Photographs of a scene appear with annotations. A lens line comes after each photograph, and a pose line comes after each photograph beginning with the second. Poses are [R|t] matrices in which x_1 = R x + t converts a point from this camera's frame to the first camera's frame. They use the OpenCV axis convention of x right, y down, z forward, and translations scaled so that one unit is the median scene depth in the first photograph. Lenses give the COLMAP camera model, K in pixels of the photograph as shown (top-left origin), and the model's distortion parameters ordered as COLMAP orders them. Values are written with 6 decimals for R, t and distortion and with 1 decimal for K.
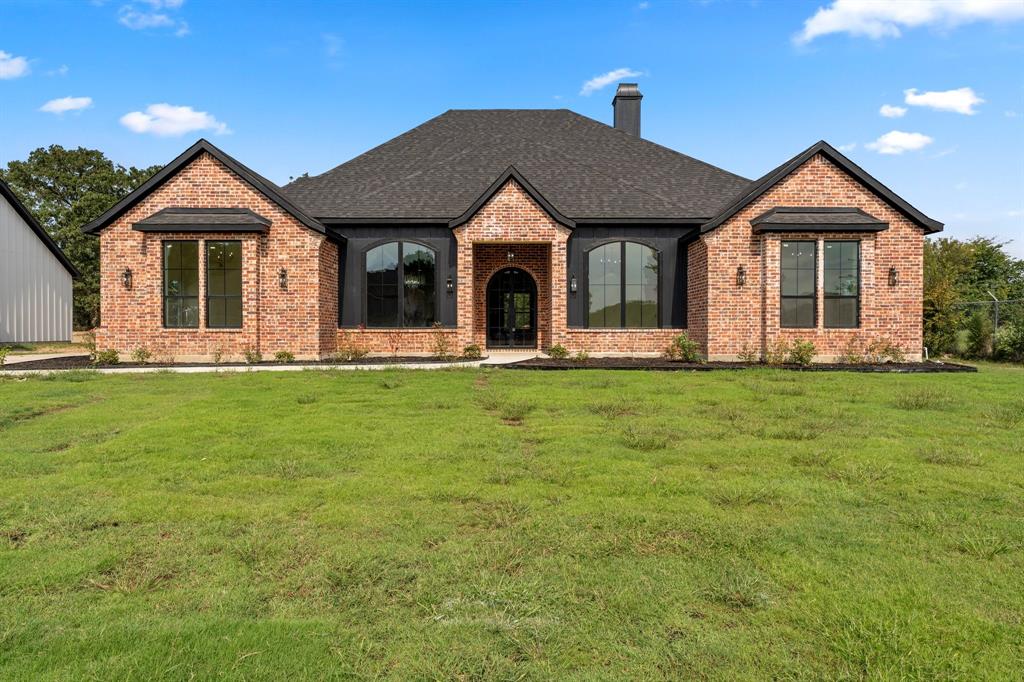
lens RADIAL K [[535.7, 0, 515.2], [0, 535.7, 338.9], [0, 0, 1]] dist [-0.000098, -0.000217]
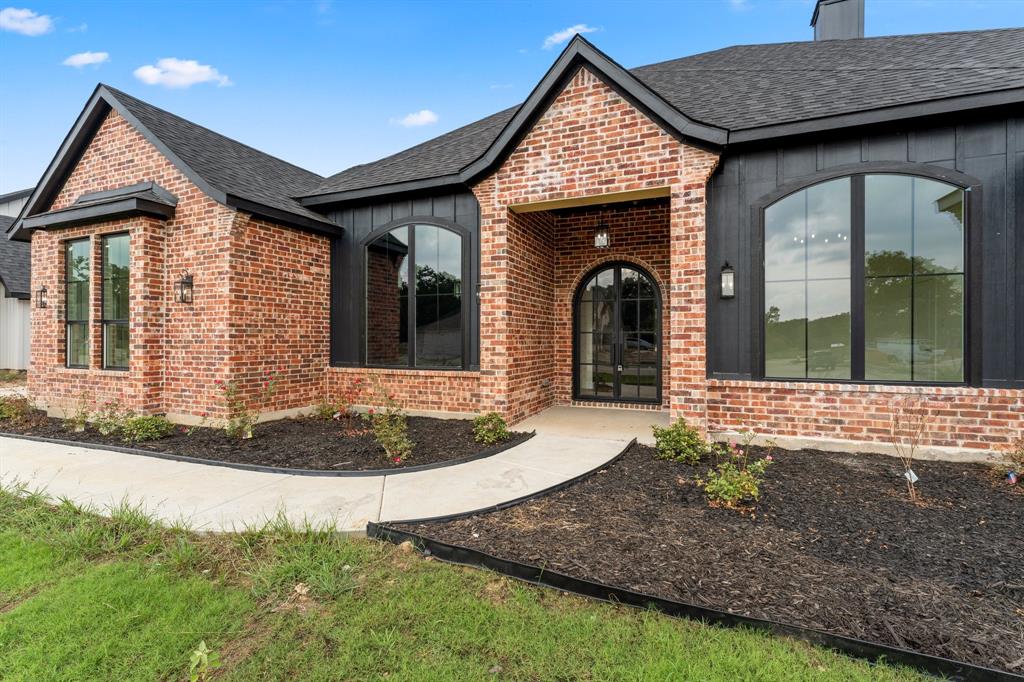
lens RADIAL K [[427.9, 0, 528.7], [0, 427.9, 340.1], [0, 0, 1]] dist [0.000268, -0.000002]
pose [[0.927361, 0.004296, -0.374143, 0.095312], [-0.010253, 0.999850, -0.013932, -0.048632], [0.374027, 0.016756, 0.927267, 0.639813]]
